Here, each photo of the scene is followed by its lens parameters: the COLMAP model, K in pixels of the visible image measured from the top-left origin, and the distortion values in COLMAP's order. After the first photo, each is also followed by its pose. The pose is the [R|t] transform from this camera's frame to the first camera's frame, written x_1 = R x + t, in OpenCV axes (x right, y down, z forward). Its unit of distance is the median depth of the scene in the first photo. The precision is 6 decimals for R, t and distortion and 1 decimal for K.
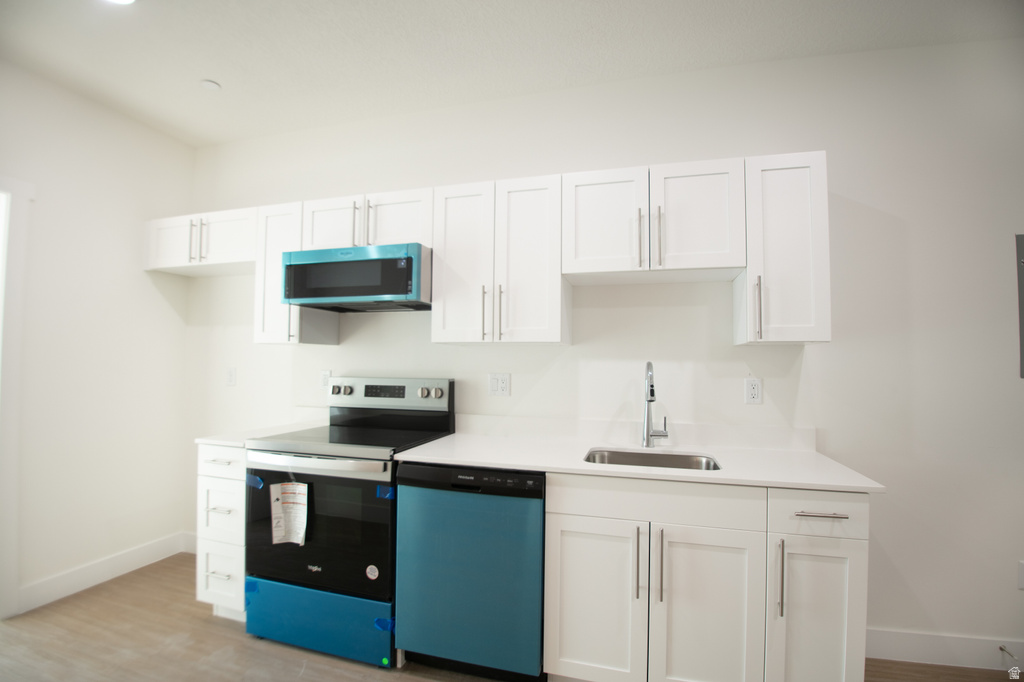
lens RADIAL K [[451.4, 0, 512.0], [0, 451.4, 341.0], [0, 0, 1]] dist [-0.032229, -0.000261]
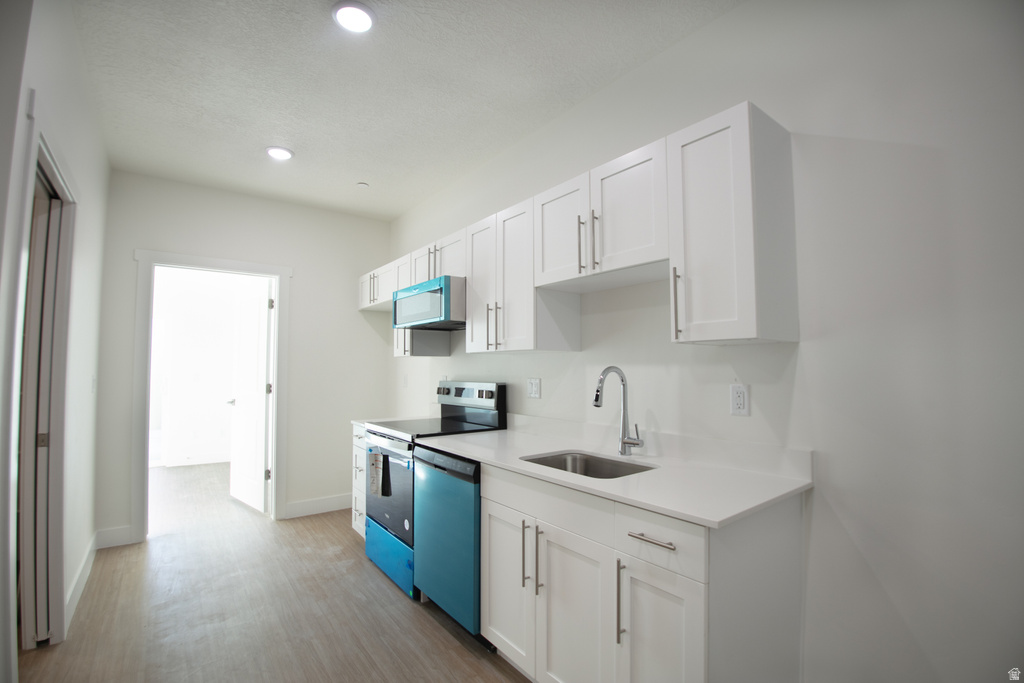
lens RADIAL K [[461.4, 0, 512.0], [0, 461.4, 341.5], [0, 0, 1]] dist [-0.001551, -0.000157]
pose [[0.793724, -0.049082, -0.606295, 0.730433], [0.046894, 0.998710, -0.019458, 0.001670], [0.606468, -0.012987, 0.795002, 0.072846]]
